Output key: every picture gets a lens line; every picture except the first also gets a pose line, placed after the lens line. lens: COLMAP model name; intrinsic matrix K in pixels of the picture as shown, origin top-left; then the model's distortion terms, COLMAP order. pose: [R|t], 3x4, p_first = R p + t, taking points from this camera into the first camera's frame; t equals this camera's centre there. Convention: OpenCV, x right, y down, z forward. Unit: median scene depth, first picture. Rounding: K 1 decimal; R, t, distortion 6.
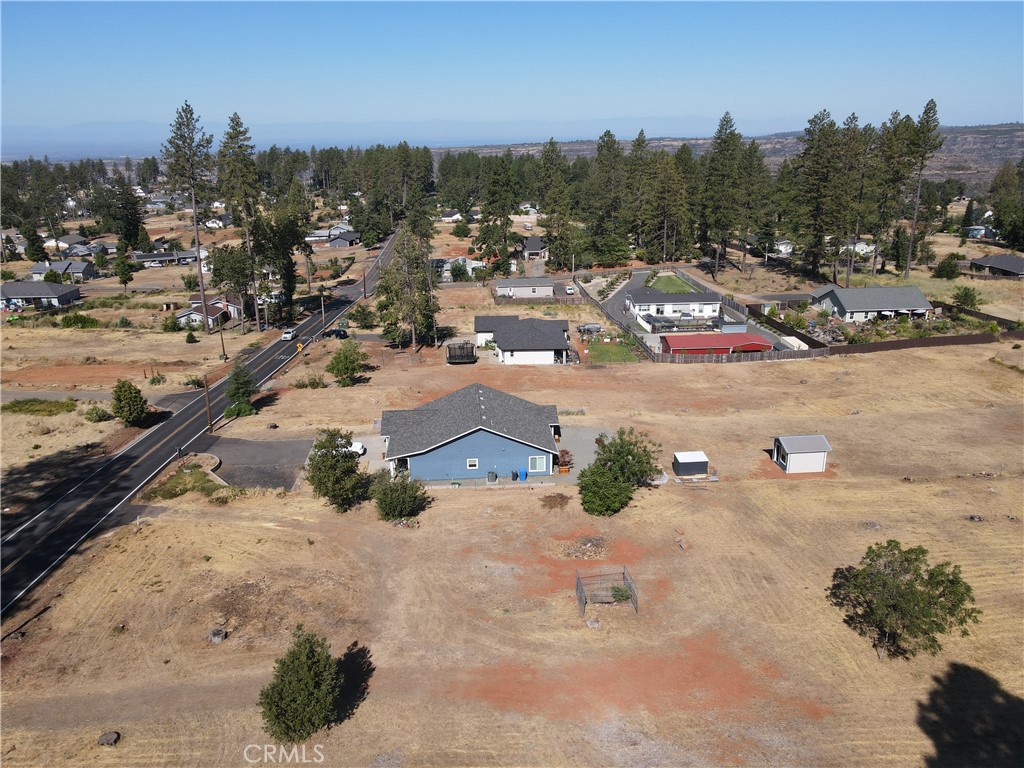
lens RADIAL K [[747.3, 0, 505.9], [0, 747.3, 376.2], [0, 0, 1]] dist [0.009742, 0.016095]
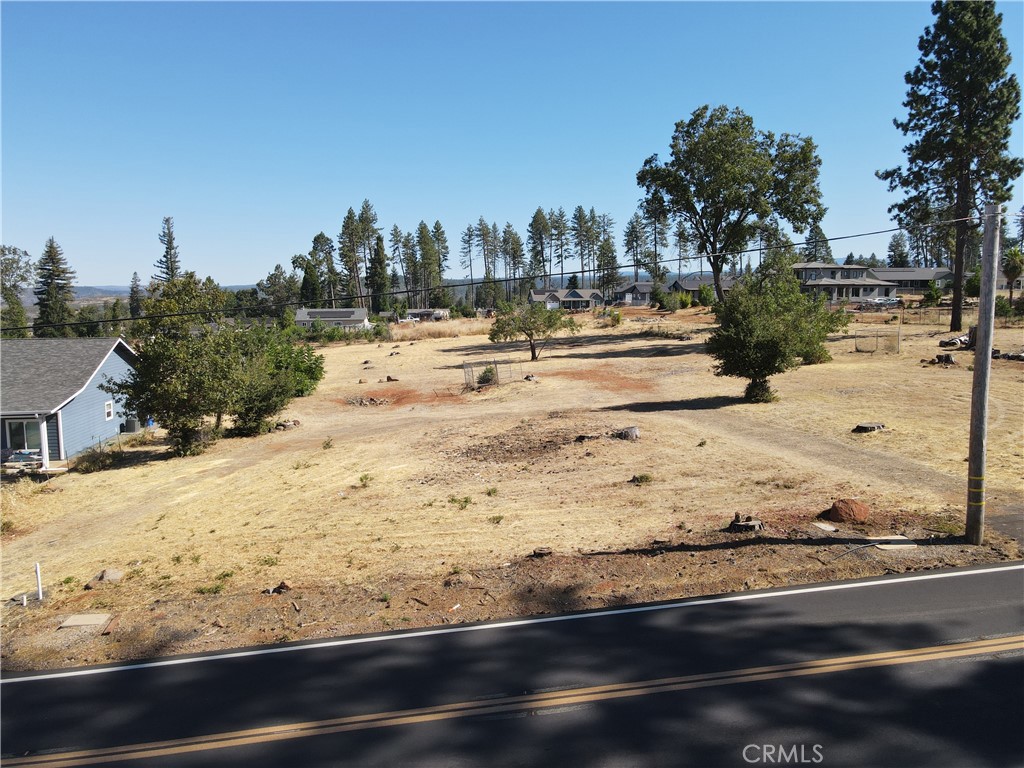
lens RADIAL K [[747.3, 0, 508.3], [0, 747.3, 380.9], [0, 0, 1]] dist [0.009742, 0.016095]
pose [[-0.078564, -0.094733, 0.992398, -0.710954], [0.324910, 0.938687, 0.115328, 0.140630], [-0.942476, 0.331500, -0.042967, 0.785893]]
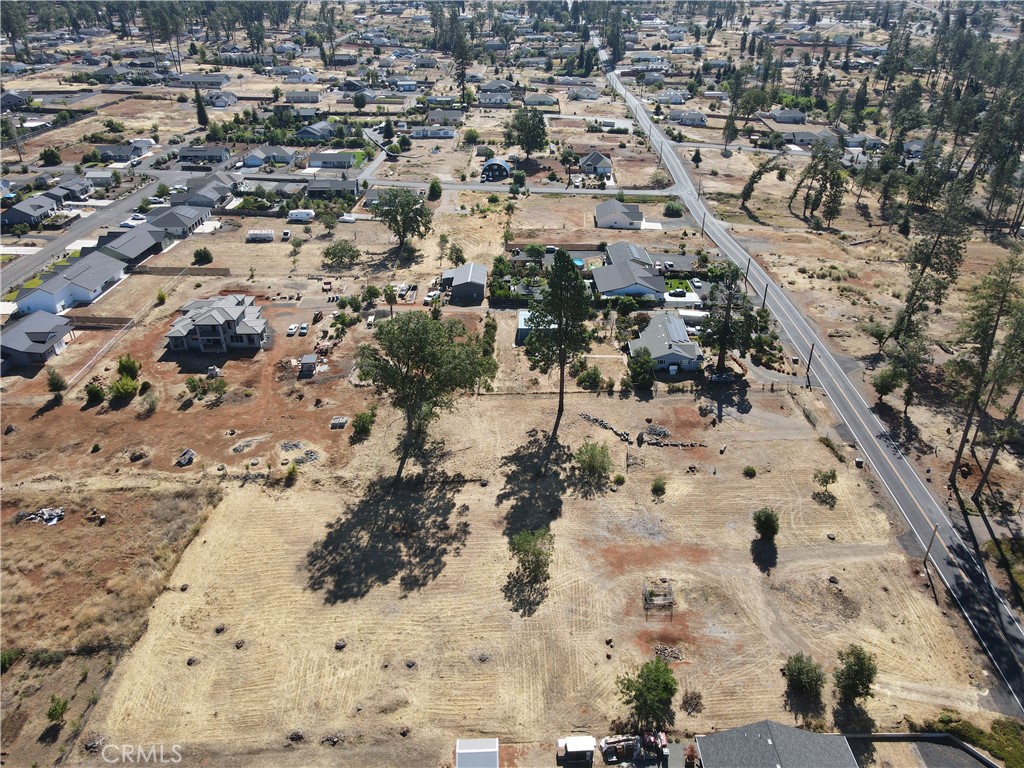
lens RADIAL K [[747.3, 0, 509.8], [0, 747.3, 380.3], [0, 0, 1]] dist [0.009742, 0.016095]
pose [[-0.997673, -0.011553, 0.067193, 0.312120], [0.041739, 0.675769, 0.735931, -1.245905], [-0.053909, 0.737023, -0.673715, 1.510828]]
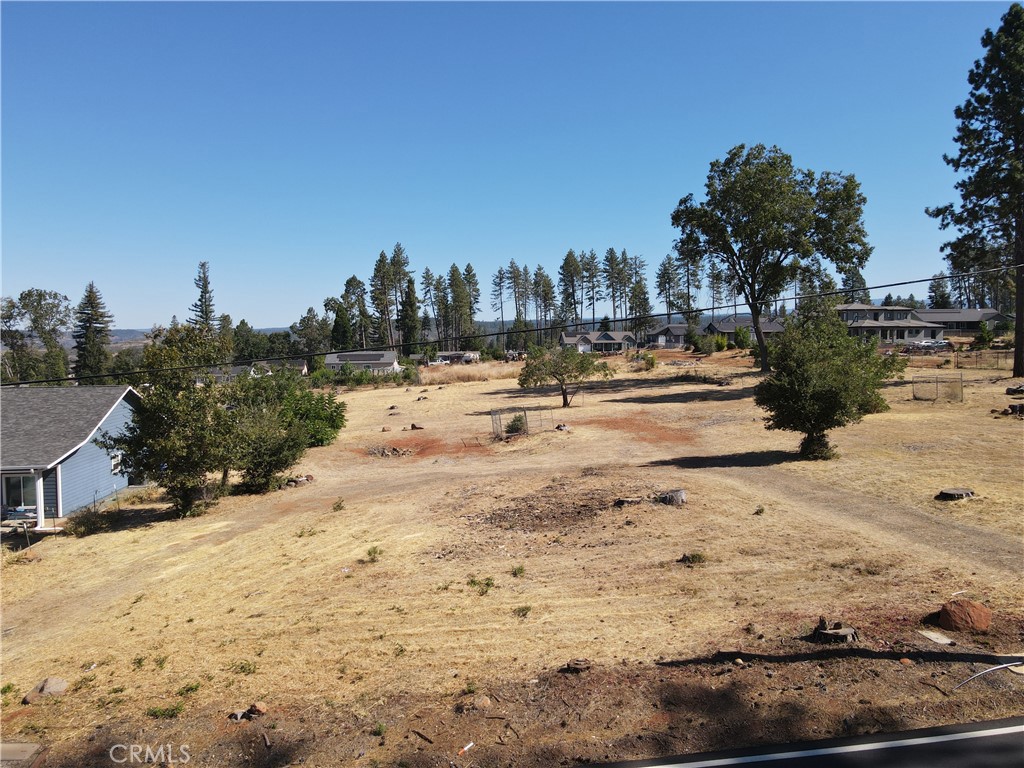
lens RADIAL K [[747.3, 0, 508.5], [0, 747.3, 381.3], [0, 0, 1]] dist [0.009742, 0.016095]
pose [[-0.037197, -0.040248, 0.998497, -0.665427], [0.326454, 0.943879, 0.050207, 0.138608], [-0.944481, 0.327831, -0.021970, 0.780390]]
